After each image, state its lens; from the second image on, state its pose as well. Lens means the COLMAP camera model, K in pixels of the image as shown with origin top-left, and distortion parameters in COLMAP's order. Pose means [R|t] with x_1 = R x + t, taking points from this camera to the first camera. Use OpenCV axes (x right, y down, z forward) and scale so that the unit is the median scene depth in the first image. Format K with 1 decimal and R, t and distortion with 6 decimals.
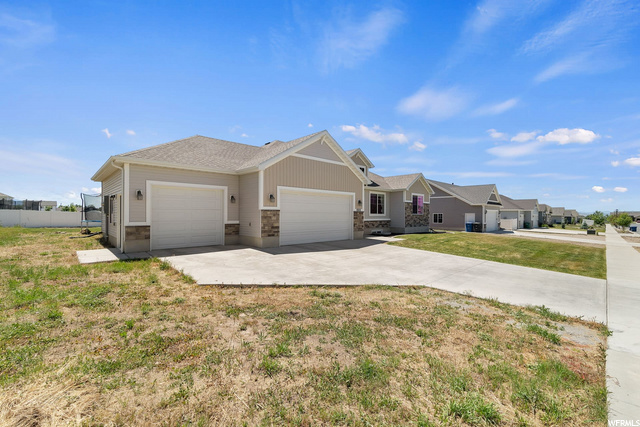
lens RADIAL K [[267.9, 0, 320.0], [0, 267.9, 213.5], [0, 0, 1]] dist [-0.000750, -0.000028]
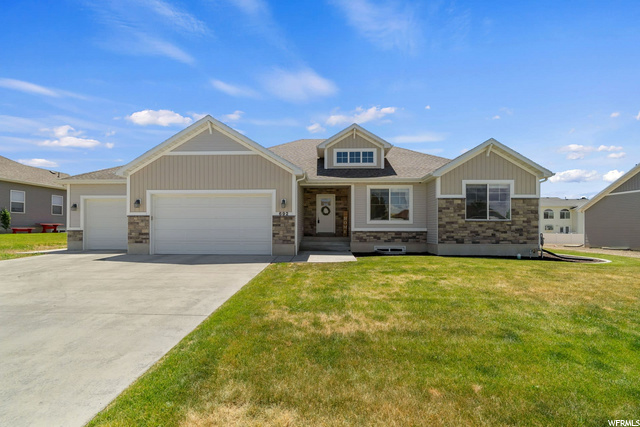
lens RADIAL K [[277.4, 0, 320.1], [0, 277.4, 216.2], [0, 0, 1]] dist [-0.003431, -0.000183]
pose [[0.710354, -0.033565, -0.703044, 0.802370], [0.003259, 0.999008, -0.044402, 0.028988], [0.703837, 0.029250, 0.709759, 0.618672]]
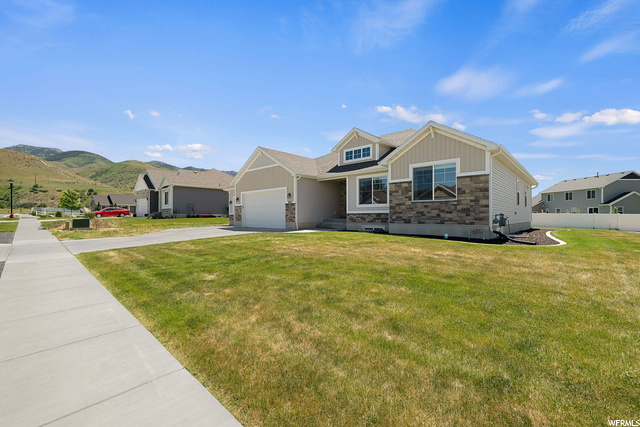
lens RADIAL K [[277.4, 0, 320.1], [0, 277.4, 216.2], [0, 0, 1]] dist [-0.003431, -0.000183]
pose [[0.070755, -0.012807, -0.997411, 1.405258], [-0.000787, 0.999917, -0.012895, 0.064473], [0.997493, 0.001698, 0.070739, 1.161282]]
